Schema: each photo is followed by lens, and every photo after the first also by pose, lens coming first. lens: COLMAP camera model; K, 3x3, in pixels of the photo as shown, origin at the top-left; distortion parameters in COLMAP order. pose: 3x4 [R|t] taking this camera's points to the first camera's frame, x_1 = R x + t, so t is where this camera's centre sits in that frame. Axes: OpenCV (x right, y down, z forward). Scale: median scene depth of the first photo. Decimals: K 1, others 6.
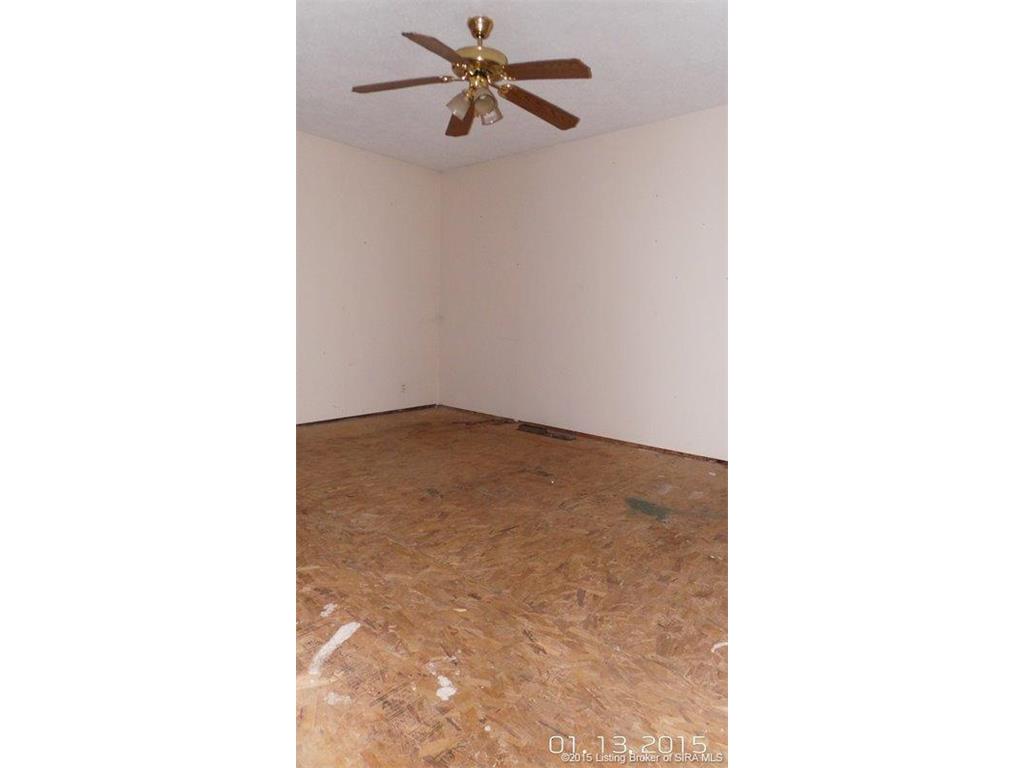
lens RADIAL K [[521.4, 0, 512.0], [0, 521.4, 384.0], [0, 0, 1]] dist [-0.004084, -0.000327]
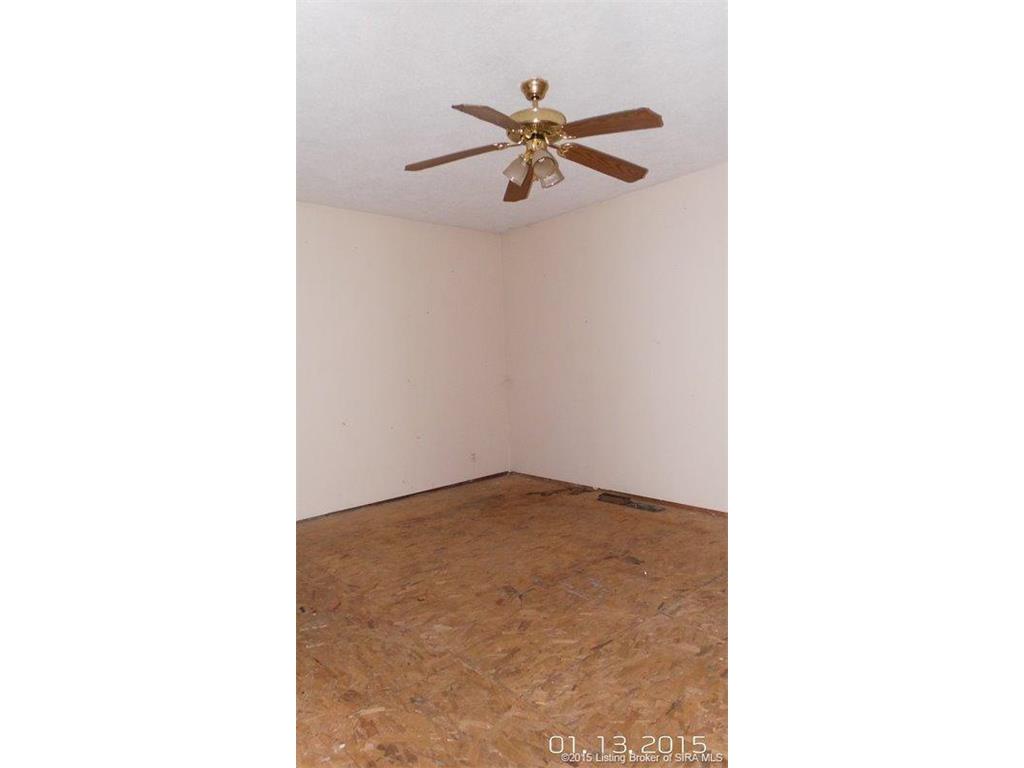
lens RADIAL K [[521.4, 0, 512.0], [0, 521.4, 384.0], [0, 0, 1]] dist [-0.004084, -0.000327]
pose [[0.989649, -0.063355, -0.128768, -0.013333], [0.052263, 0.994769, -0.087764, -0.071760], [0.133655, 0.080126, 0.987784, 0.103424]]
